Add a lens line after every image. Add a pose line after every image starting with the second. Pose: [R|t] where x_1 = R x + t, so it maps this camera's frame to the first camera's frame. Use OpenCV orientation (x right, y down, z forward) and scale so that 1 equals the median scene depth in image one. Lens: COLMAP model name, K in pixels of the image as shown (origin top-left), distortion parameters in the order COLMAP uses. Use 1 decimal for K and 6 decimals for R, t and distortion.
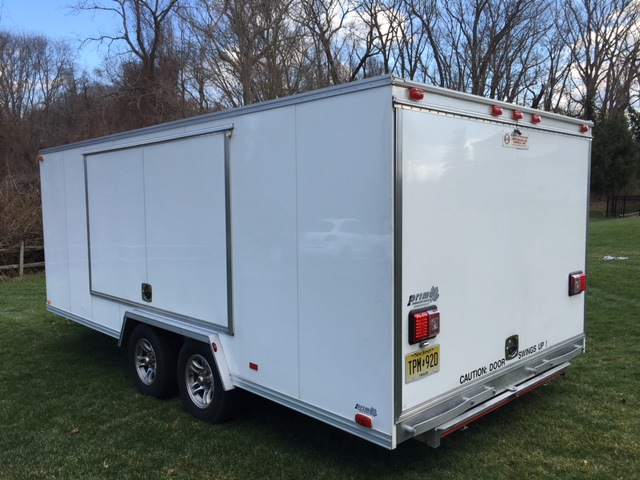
lens RADIAL K [[542.8, 0, 318.4], [0, 542.8, 239.2], [0, 0, 1]] dist [0.070767, -0.078047]
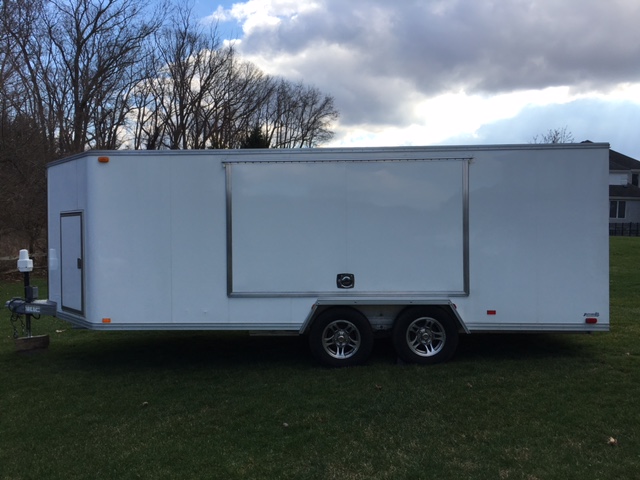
lens RADIAL K [[542.8, 0, 318.4], [0, 542.8, 239.2], [0, 0, 1]] dist [0.070767, -0.078047]
pose [[0.722848, -0.003972, 0.690996, -1.496194], [0.050879, 0.997575, -0.047490, 0.073330], [-0.689132, 0.069485, 0.721297, 0.203200]]
